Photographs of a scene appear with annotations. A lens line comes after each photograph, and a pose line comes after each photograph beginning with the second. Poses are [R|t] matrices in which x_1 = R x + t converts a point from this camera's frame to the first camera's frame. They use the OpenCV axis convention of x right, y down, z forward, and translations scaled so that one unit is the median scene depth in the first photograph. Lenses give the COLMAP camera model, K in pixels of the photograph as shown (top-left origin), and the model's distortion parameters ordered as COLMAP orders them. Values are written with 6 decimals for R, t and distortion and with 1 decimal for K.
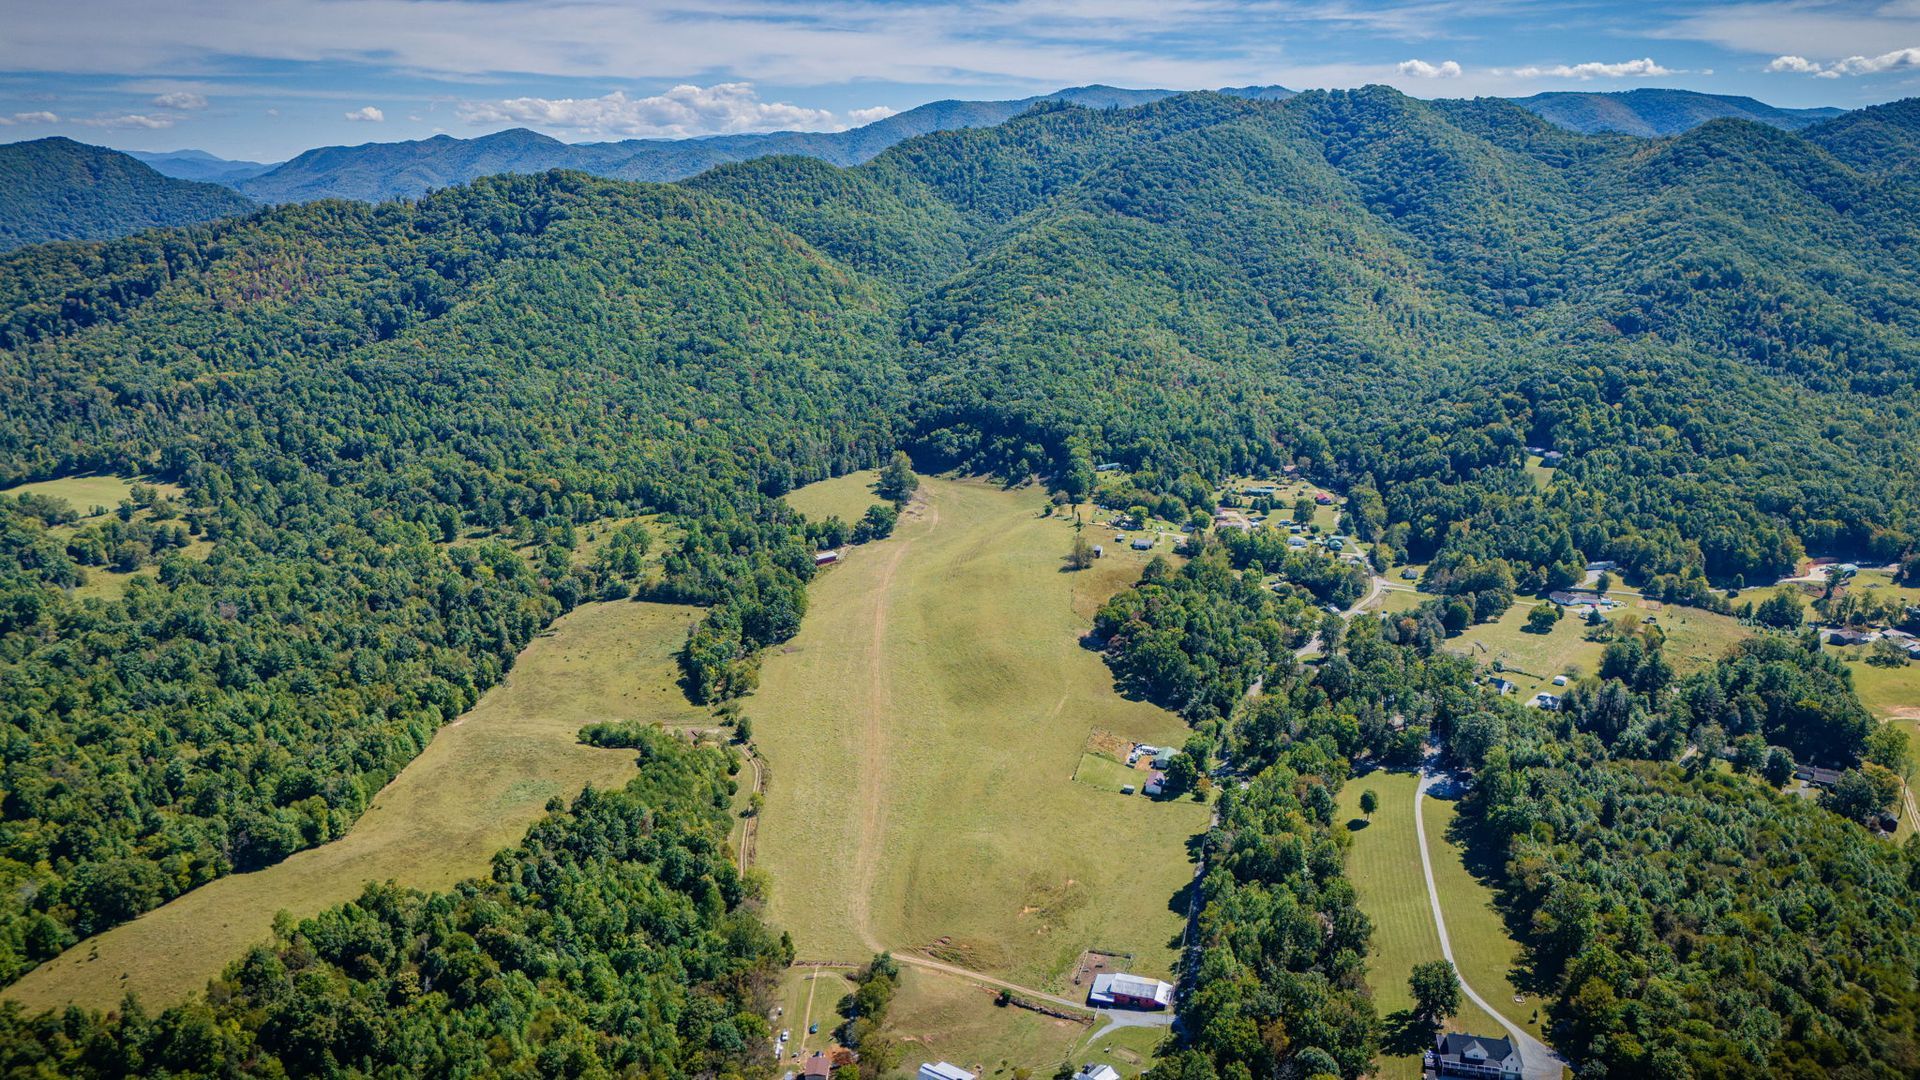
lens RADIAL K [[1410.2, 0, 944.3], [0, 1410.2, 548.9], [0, 0, 1]] dist [0.071925, -0.078229]
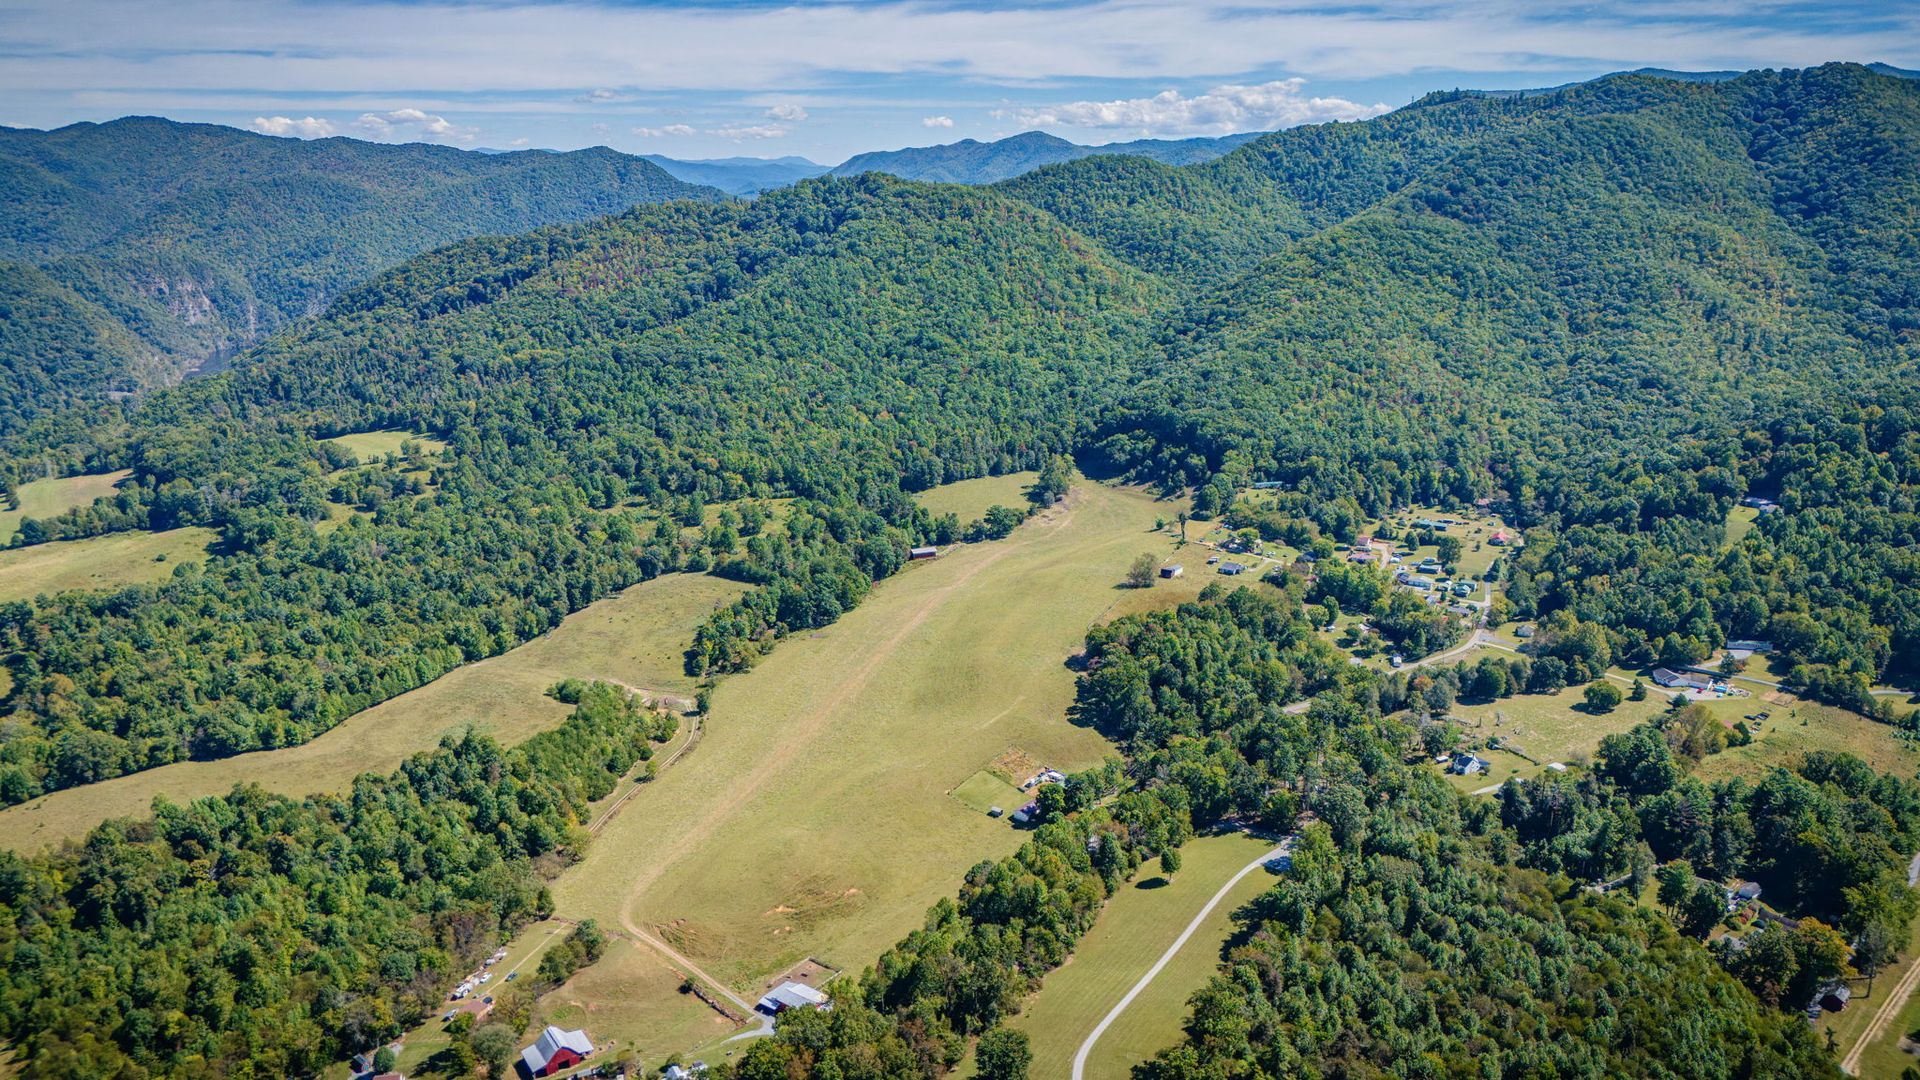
lens RADIAL K [[1410.2, 0, 943.6], [0, 1410.2, 541.5], [0, 0, 1]] dist [0.071925, -0.078229]
pose [[0.931130, 0.087072, -0.354139, 0.252486], [-0.088337, 0.996011, 0.012625, -0.013915], [0.353826, 0.019528, 0.935107, 0.048704]]
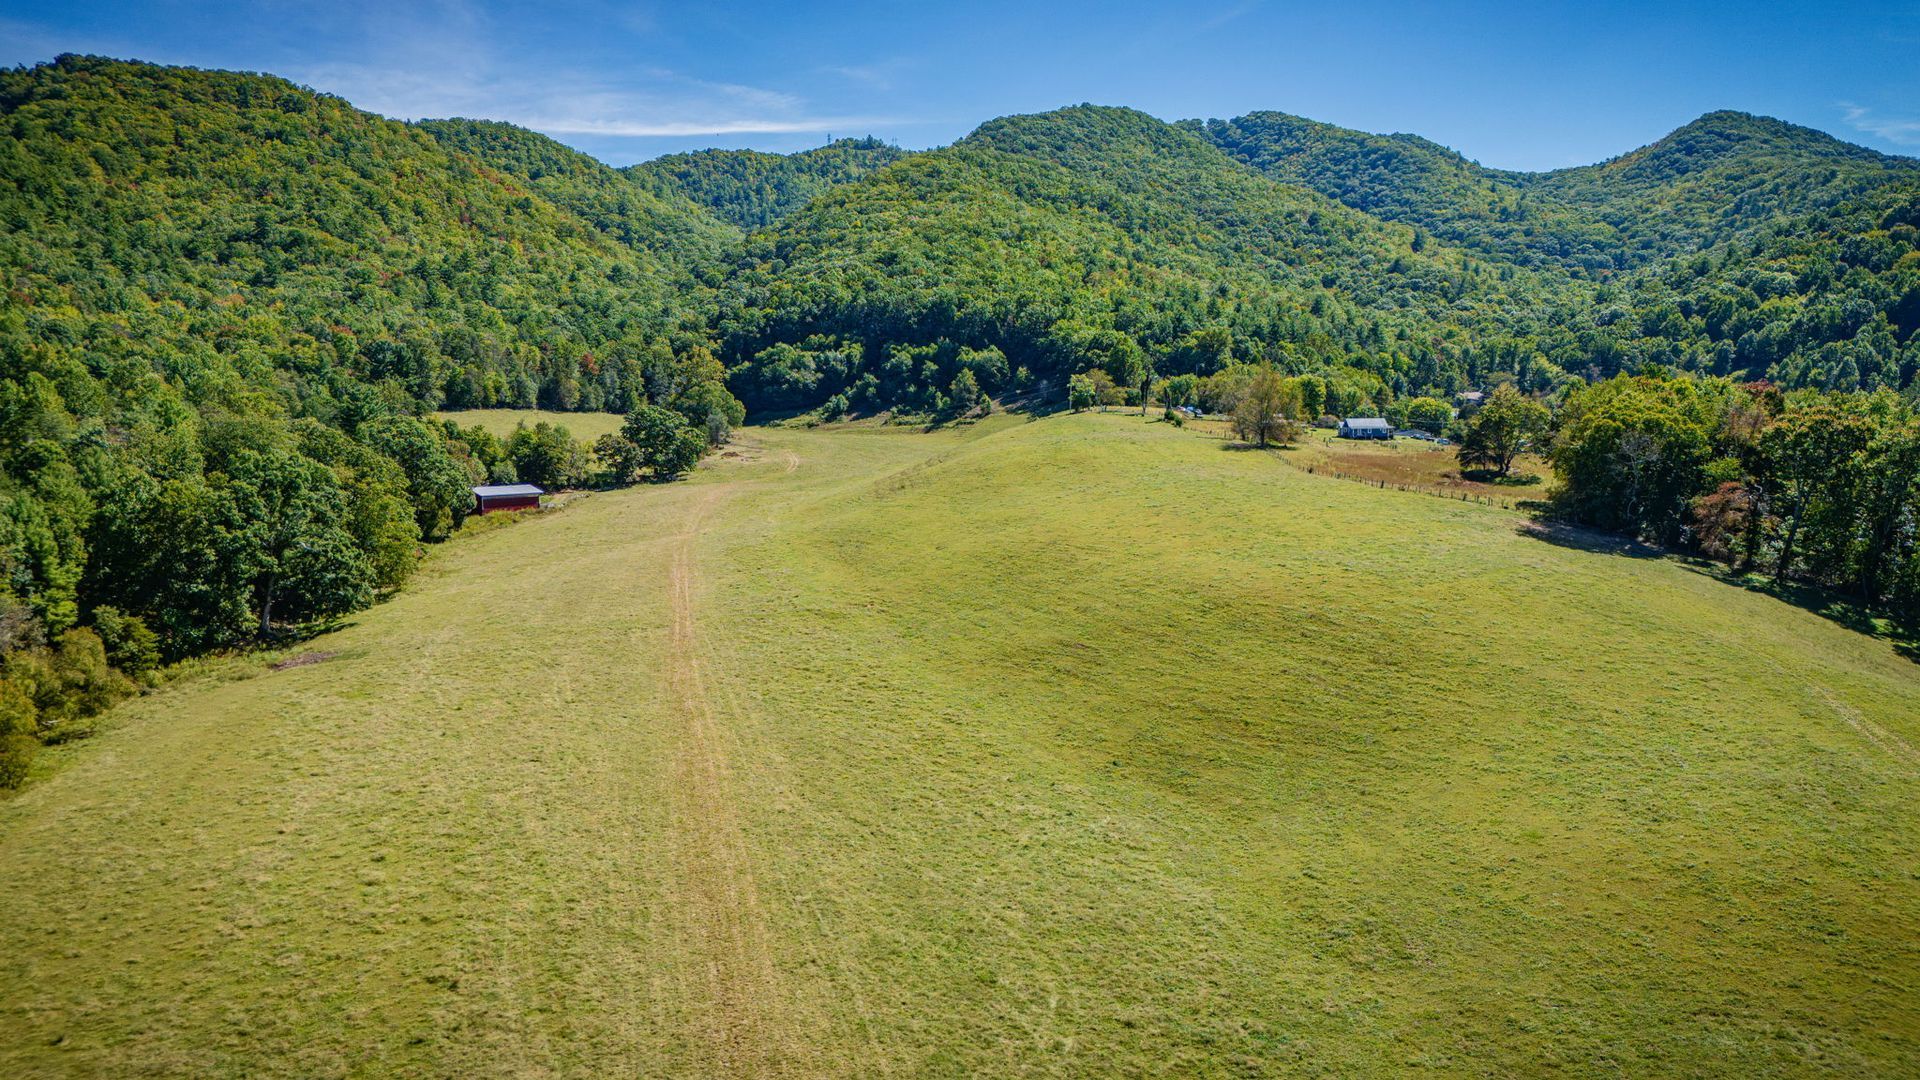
lens RADIAL K [[1410.2, 0, 953.7], [0, 1410.2, 544.9], [0, 0, 1]] dist [0.071925, -0.078229]
pose [[0.983348, -0.022833, 0.180294, -0.034318], [0.053761, 0.984221, -0.168579, 0.074243], [-0.173600, 0.175465, 0.969059, 0.559636]]
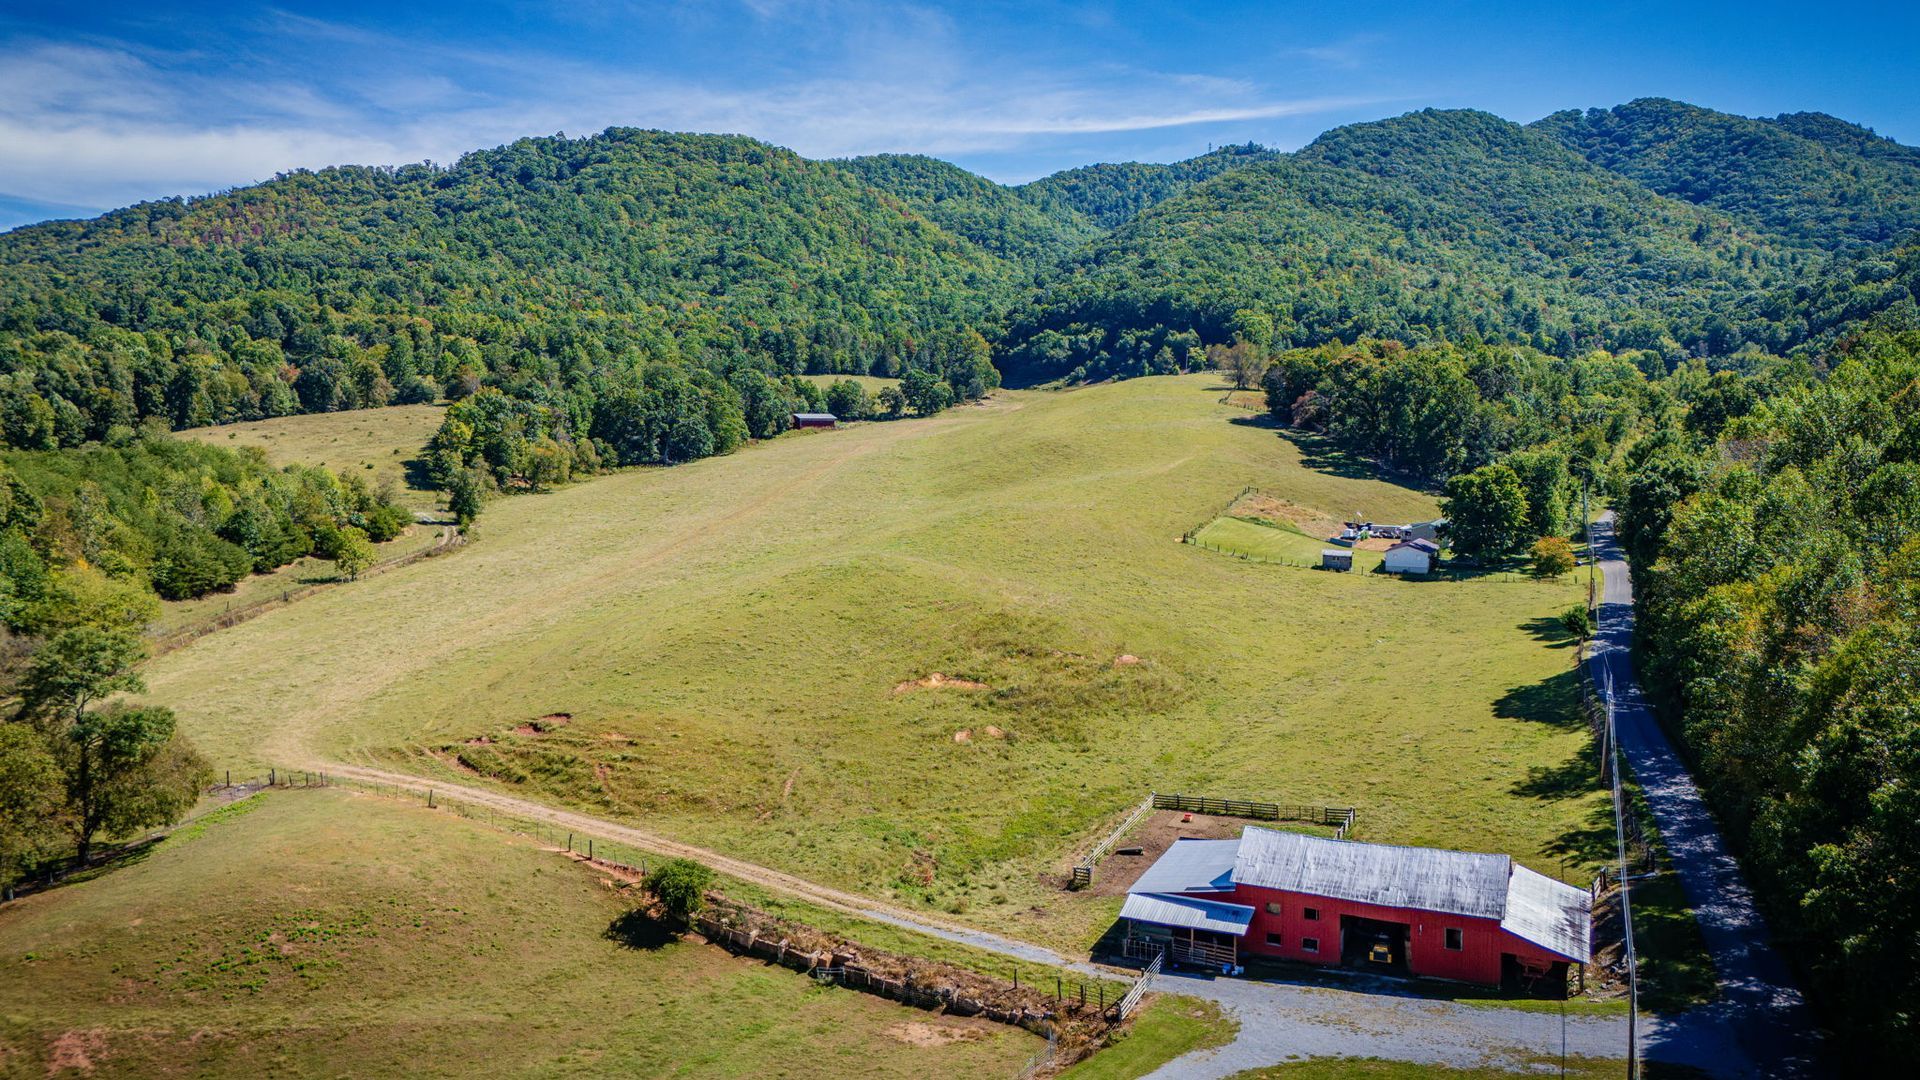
lens RADIAL K [[1410.2, 0, 950.5], [0, 1410.2, 549.3], [0, 0, 1]] dist [0.071925, -0.078229]
pose [[0.990670, 0.017568, -0.135143, 0.048430], [-0.039715, 0.985831, -0.162973, 0.138159], [0.130365, 0.166819, 0.977331, 0.375123]]
